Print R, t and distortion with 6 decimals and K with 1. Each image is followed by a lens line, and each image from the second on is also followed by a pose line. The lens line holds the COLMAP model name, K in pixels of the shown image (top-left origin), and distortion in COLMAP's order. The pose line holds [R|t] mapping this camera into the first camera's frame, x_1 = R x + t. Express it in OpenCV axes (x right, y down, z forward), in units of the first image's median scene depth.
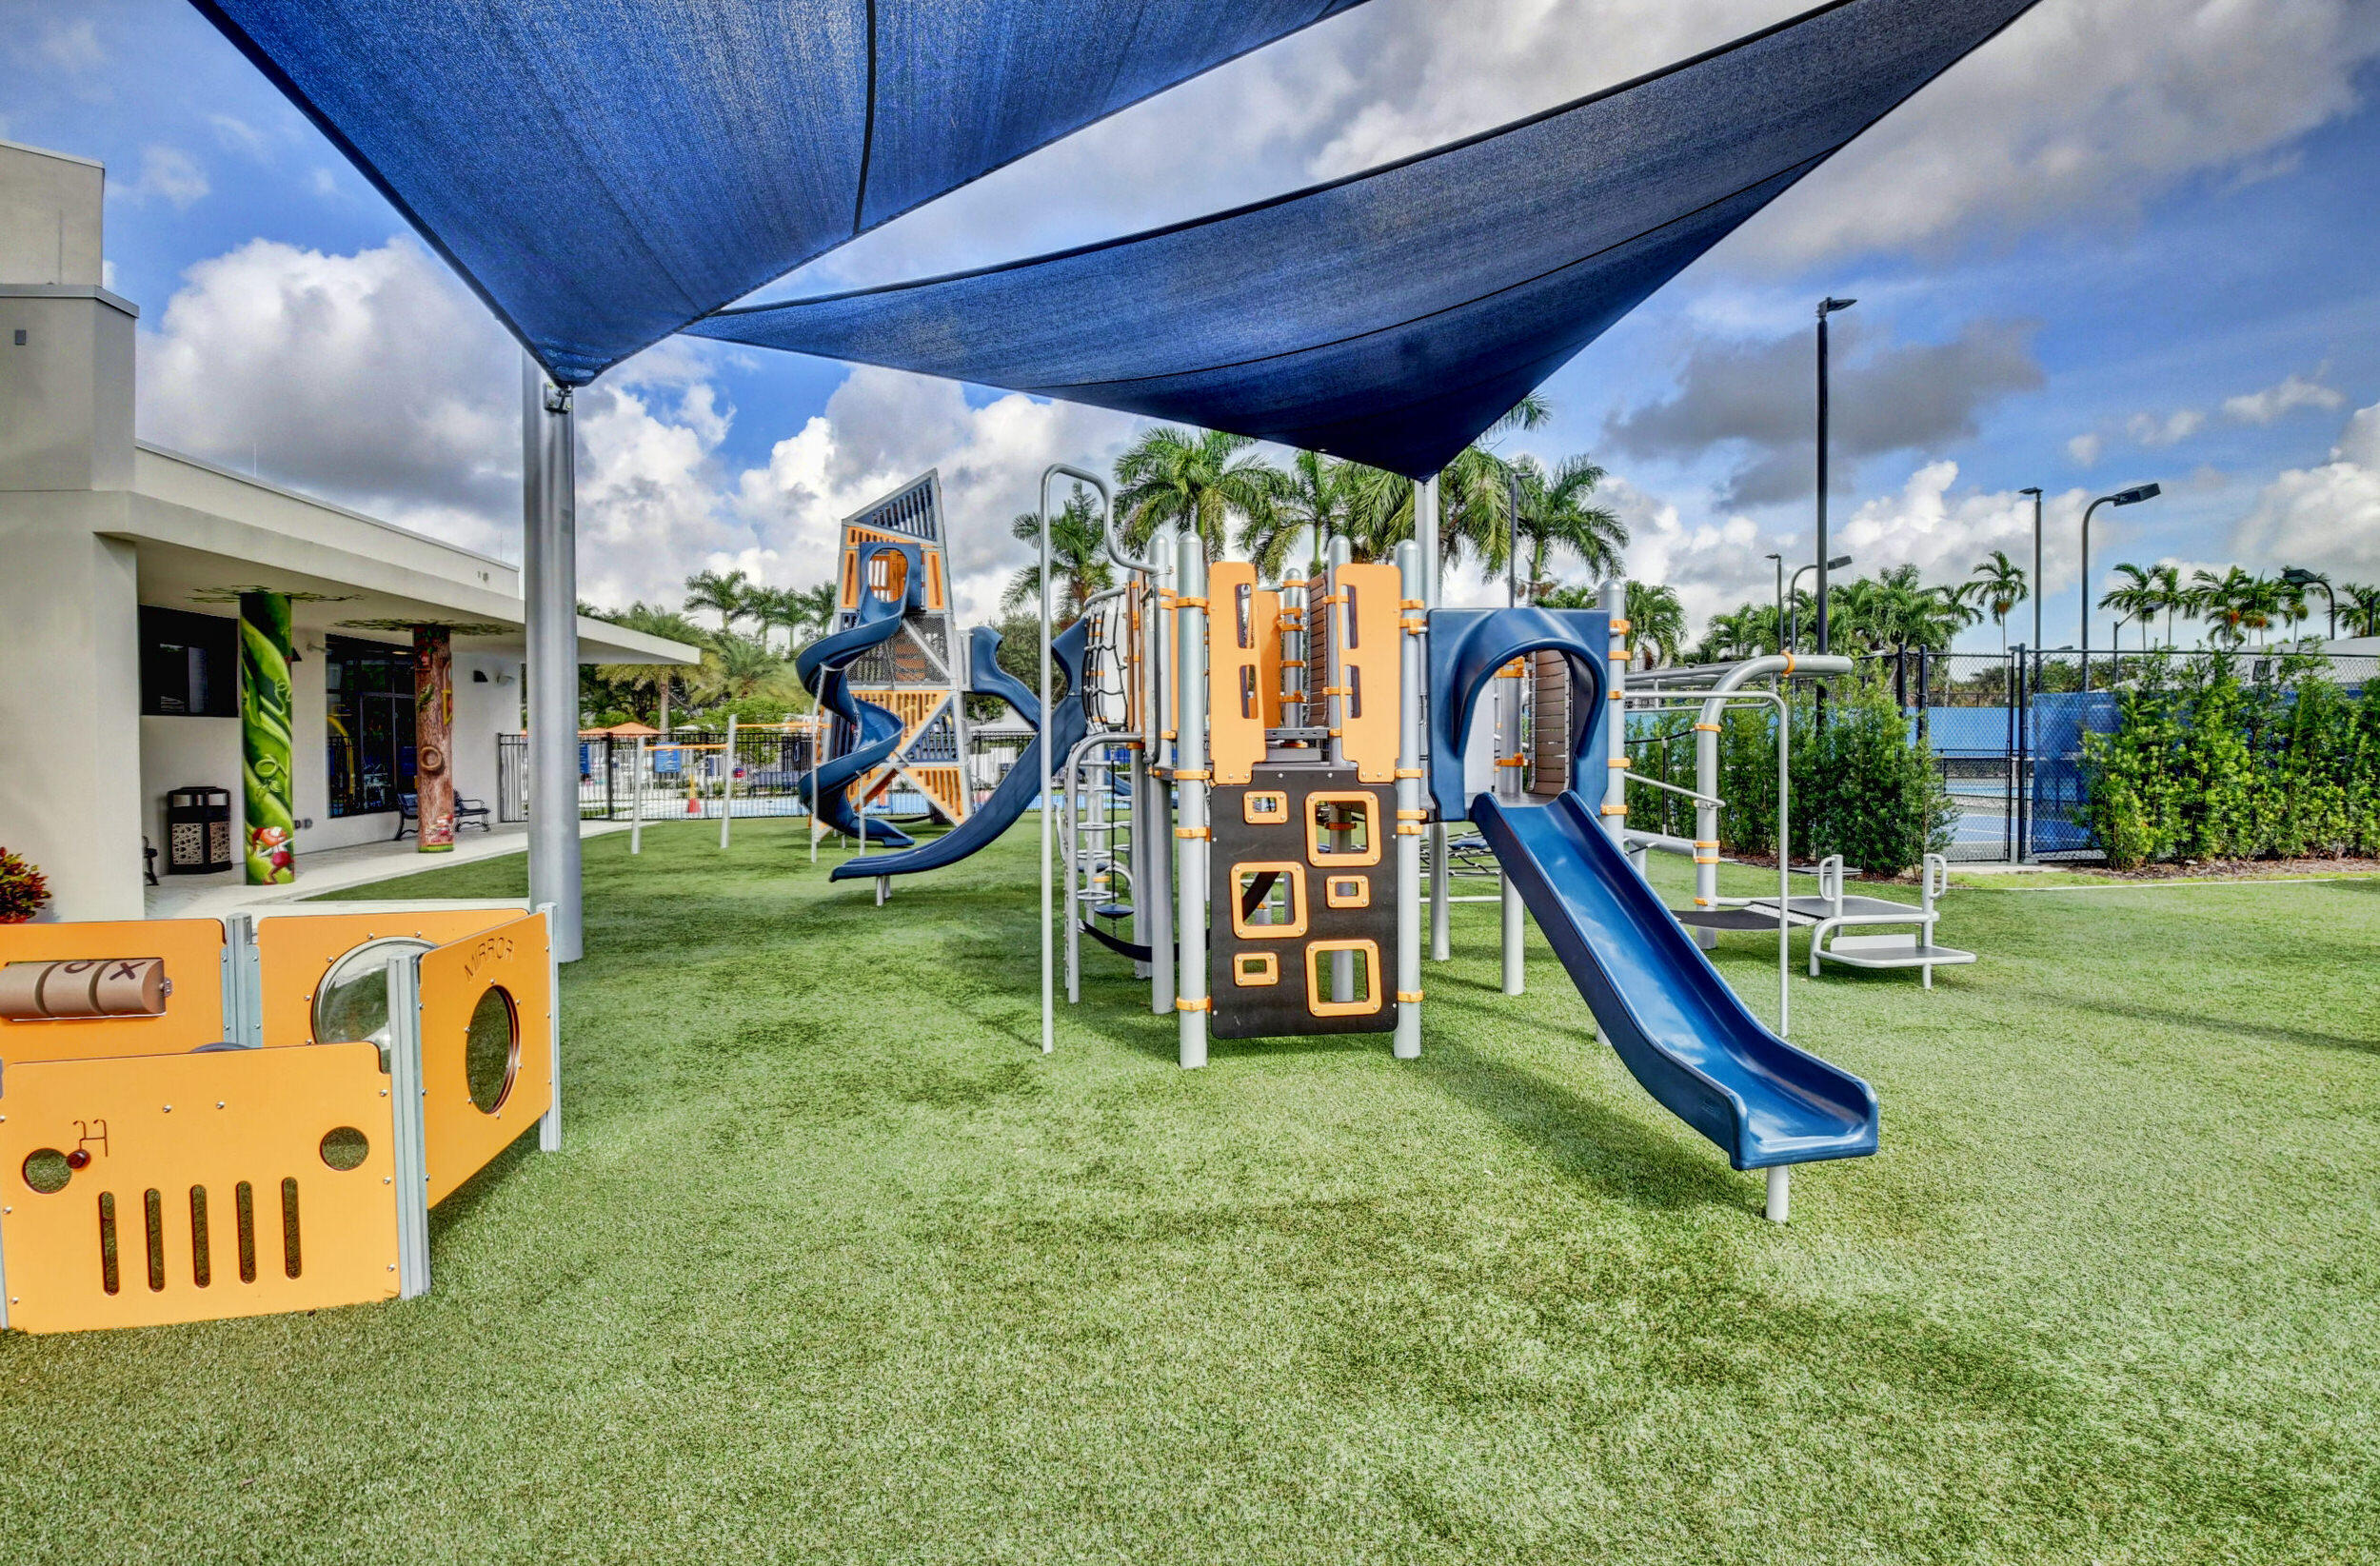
lens RADIAL K [[1077.9, 0, 1177.4], [0, 1077.9, 764.9], [0, 0, 1]] dist [-0.028793, -0.002225]
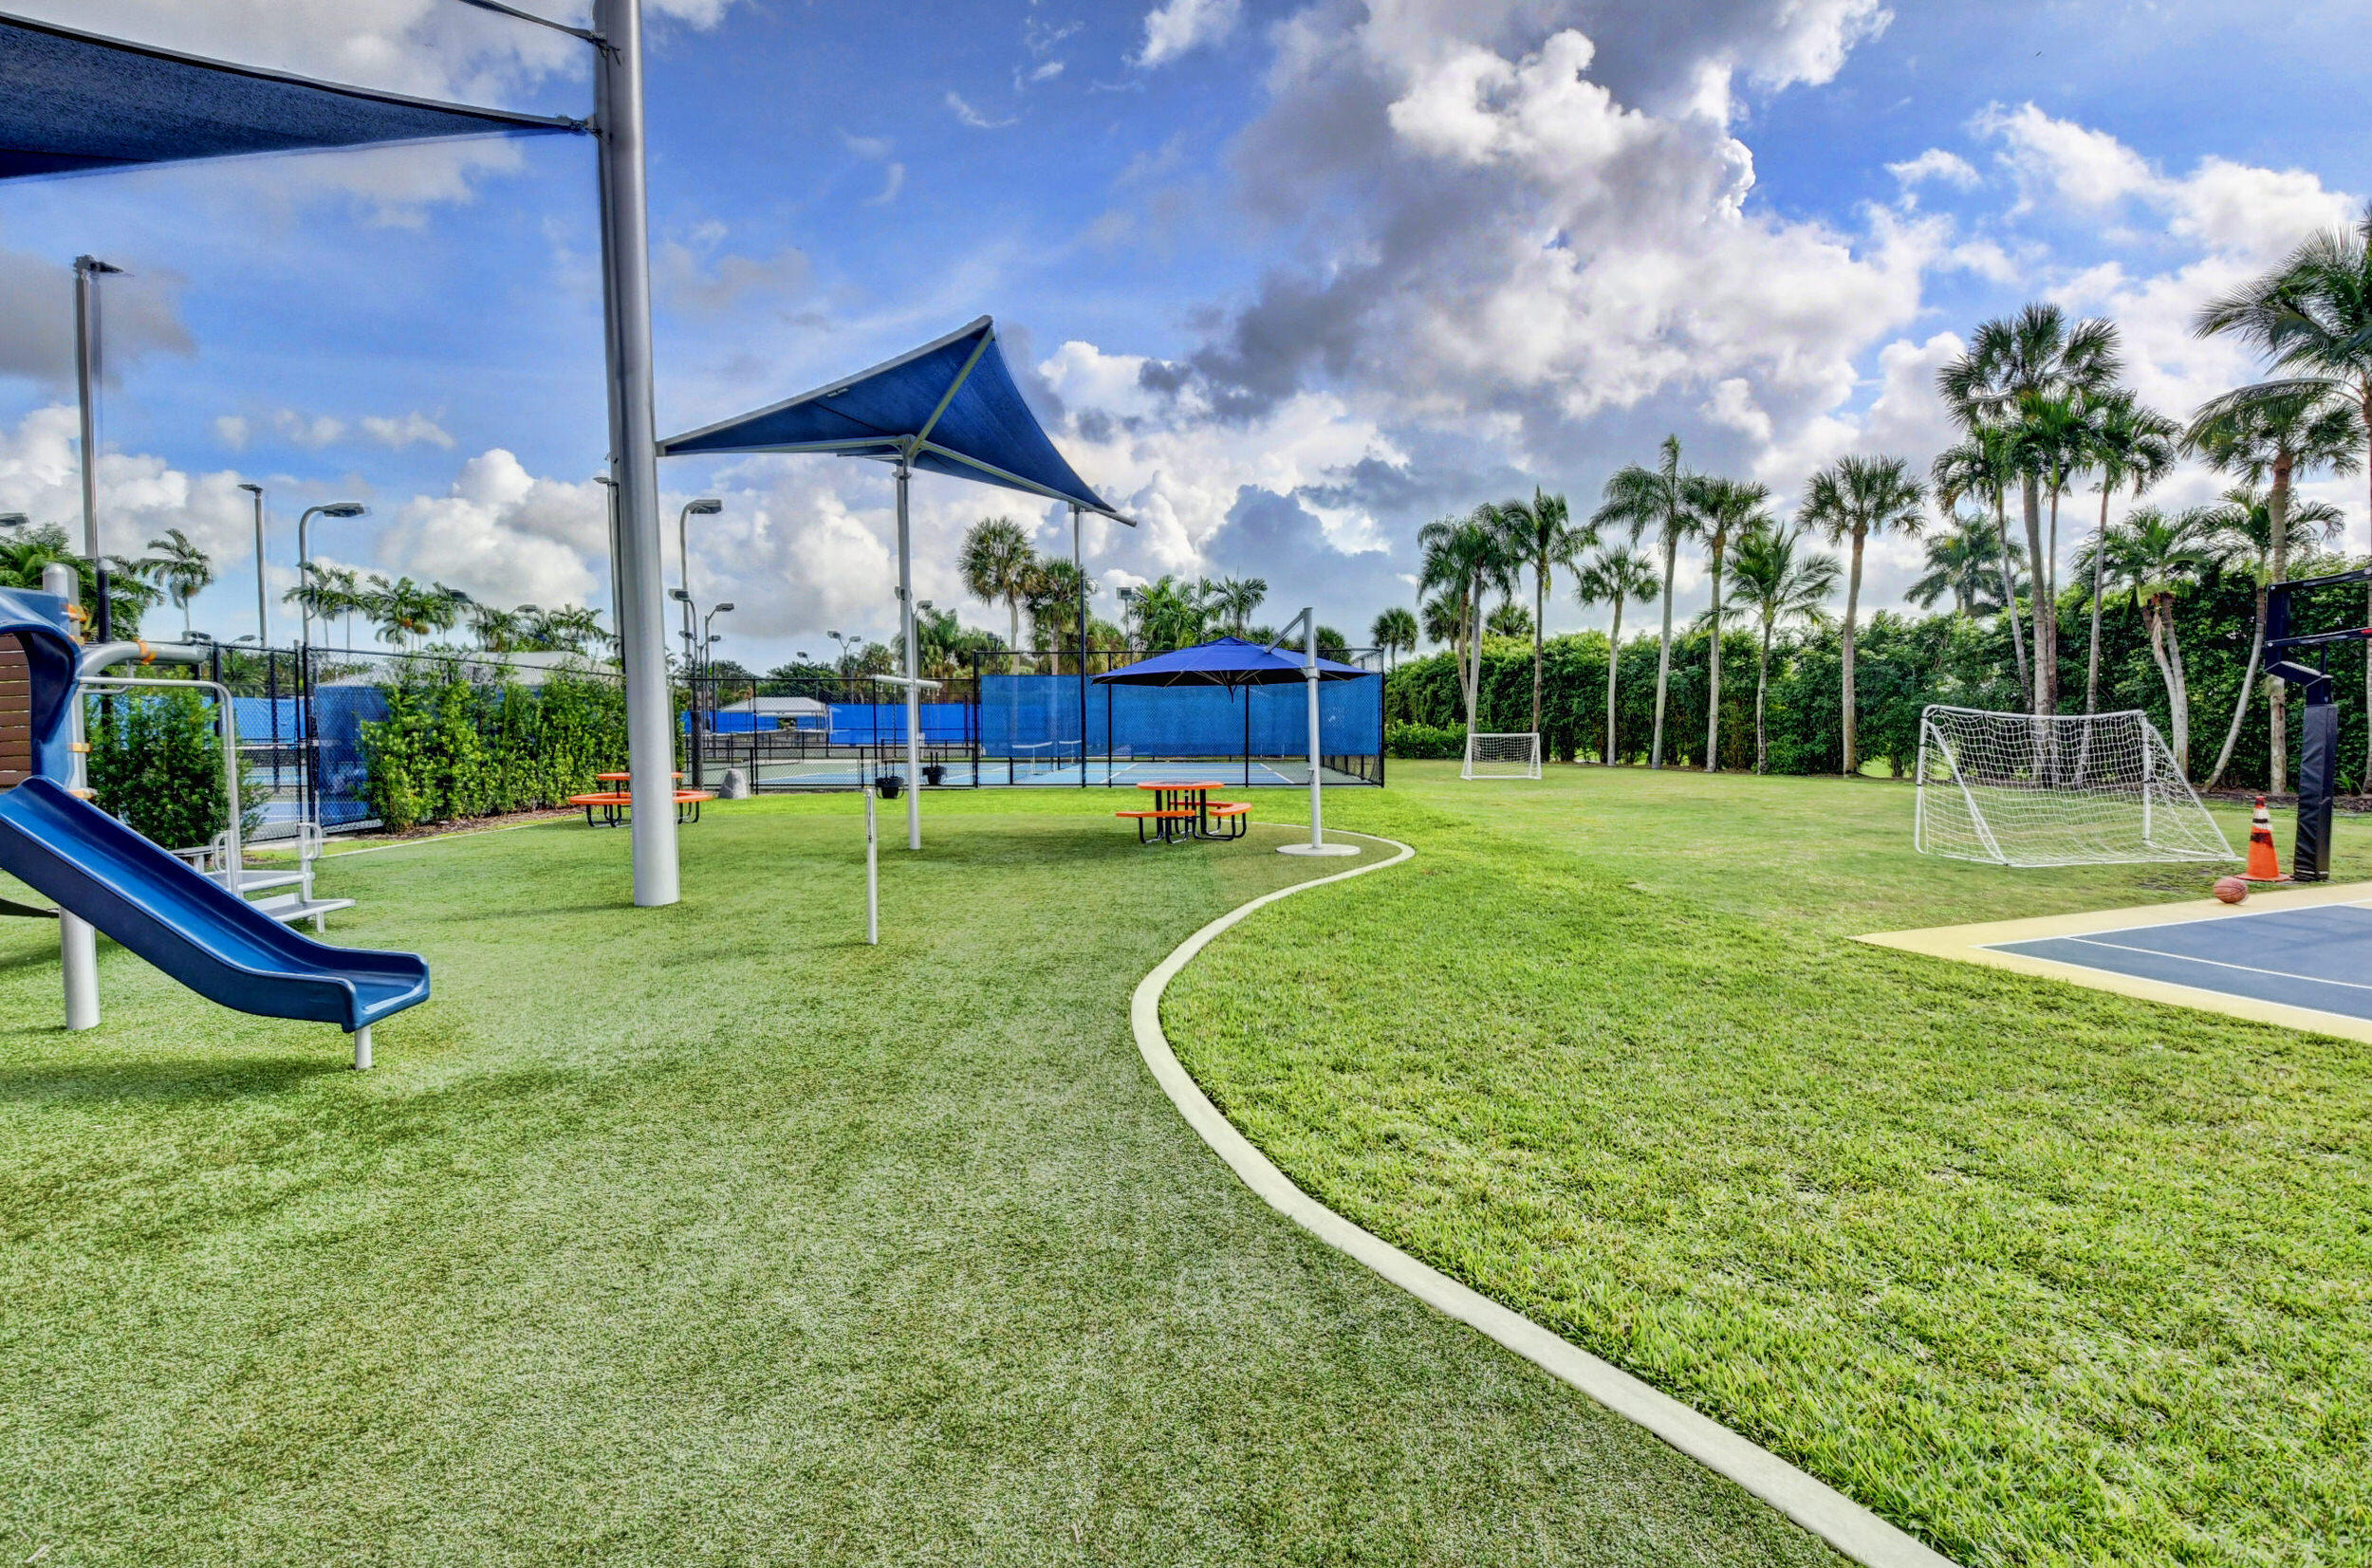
lens RADIAL K [[1074.1, 0, 1190.9], [0, 1074.1, 793.1], [0, 0, 1]] dist [-0.028793, -0.002225]
pose [[0.131160, -0.060703, 0.989501, -0.198977], [0.024620, 0.998015, 0.057962, 0.004314], [-0.991055, 0.016759, 0.132394, -0.083227]]
